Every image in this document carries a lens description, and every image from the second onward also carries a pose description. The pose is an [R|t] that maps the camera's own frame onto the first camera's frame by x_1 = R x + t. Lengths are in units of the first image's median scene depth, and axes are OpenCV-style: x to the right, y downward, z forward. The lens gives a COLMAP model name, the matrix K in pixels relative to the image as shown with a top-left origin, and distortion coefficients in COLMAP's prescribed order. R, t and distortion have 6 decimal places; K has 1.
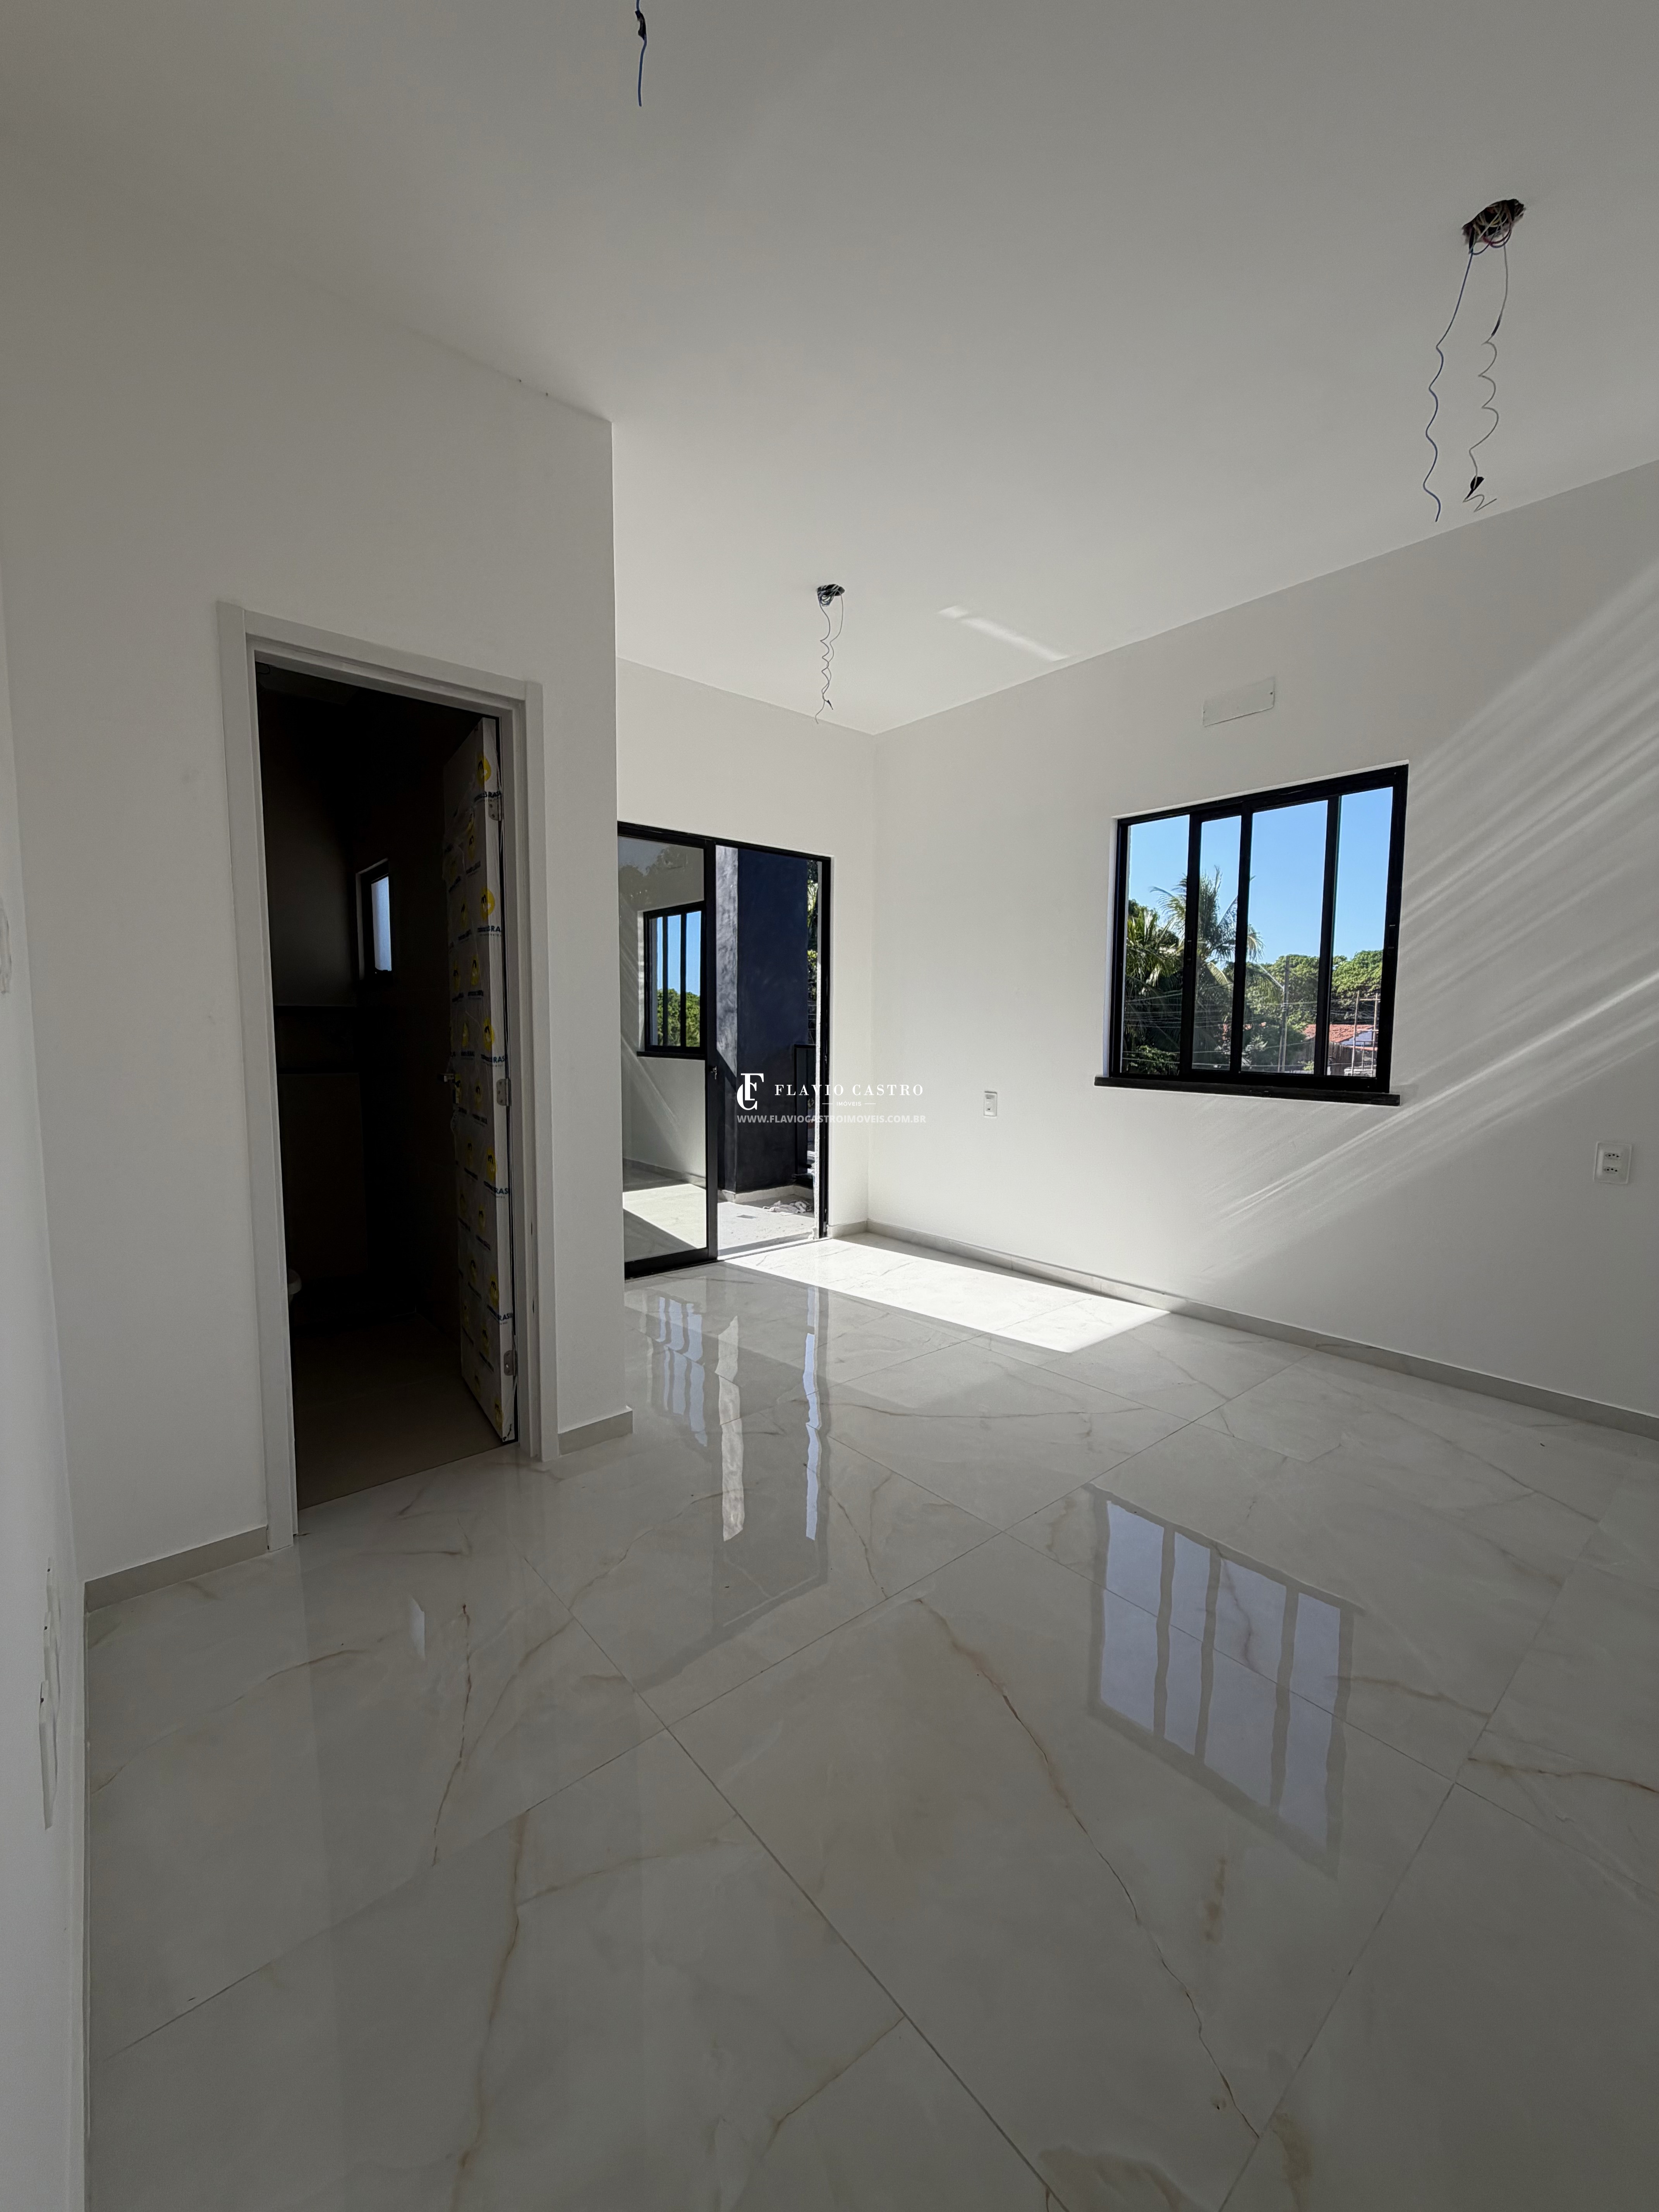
lens RADIAL K [[881.8, 0, 828.5], [0, 881.8, 1107.4], [0, 0, 1]] dist [-0.000035, -0.000225]
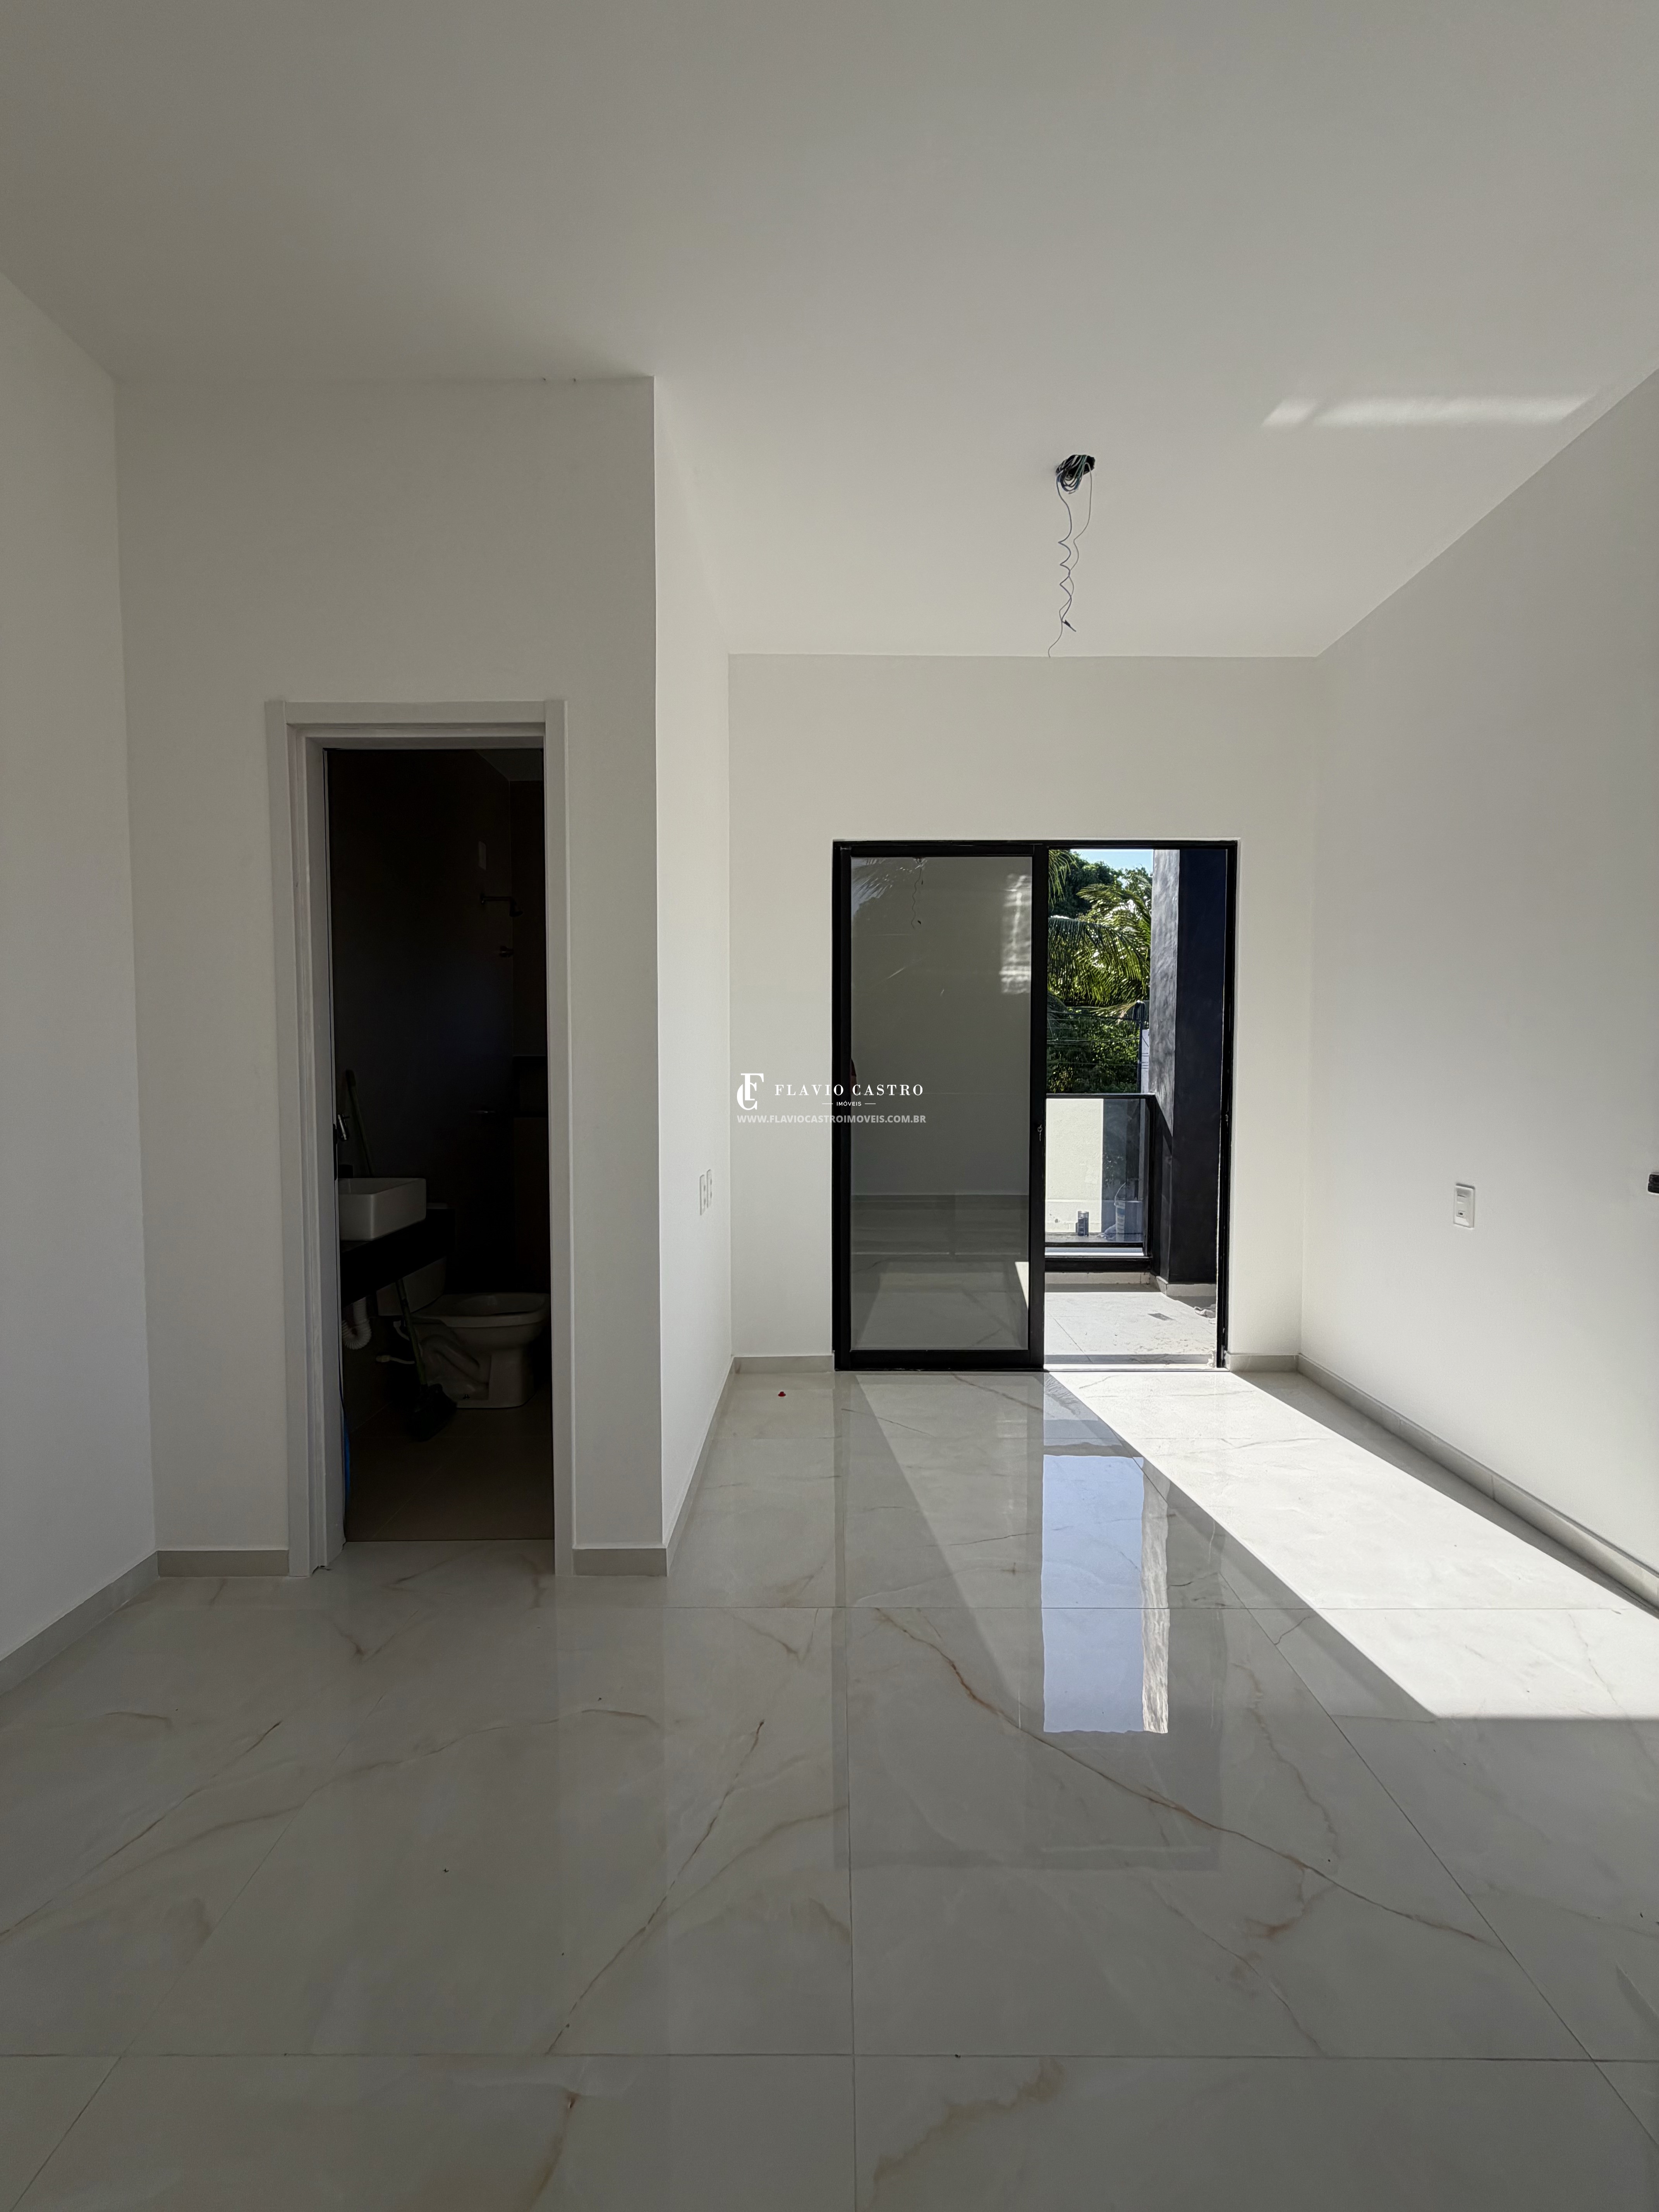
lens RADIAL K [[881.8, 0, 828.5], [0, 881.8, 1107.4], [0, 0, 1]] dist [-0.000035, -0.000225]
pose [[0.758198, 0.024805, -0.651553, 0.299762], [-0.056255, 0.998039, -0.027466, -0.036181], [0.649593, 0.057478, 0.758106, 0.330957]]
